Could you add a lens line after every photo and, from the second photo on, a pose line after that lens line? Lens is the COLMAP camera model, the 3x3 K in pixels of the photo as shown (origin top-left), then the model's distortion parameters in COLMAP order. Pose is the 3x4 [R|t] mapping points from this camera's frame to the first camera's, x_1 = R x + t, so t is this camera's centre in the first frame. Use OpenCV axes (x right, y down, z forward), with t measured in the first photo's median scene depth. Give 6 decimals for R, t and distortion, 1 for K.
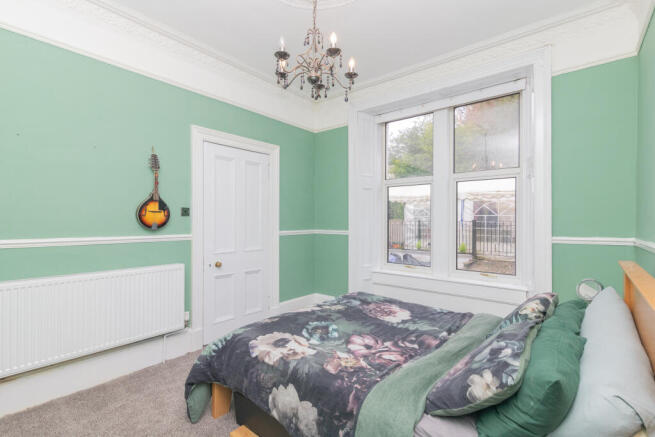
lens RADIAL K [[298.9, 0, 325.8], [0, 298.9, 219.8], [0, 0, 1]] dist [0.000902, 0.000937]
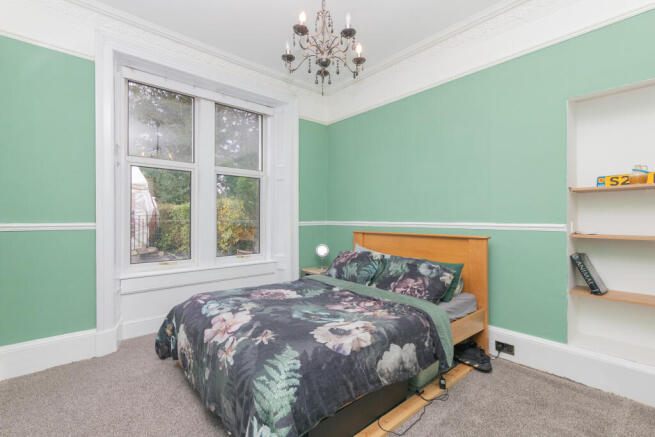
lens RADIAL K [[298.9, 0, 326.0], [0, 298.9, 216.9], [0, 0, 1]] dist [0.000902, 0.000937]
pose [[0.166258, 0.002240, 0.986080, -1.066909], [-0.003639, 0.999992, -0.001658, 0.049279], [-0.986076, -0.003313, 0.166265, 0.867751]]
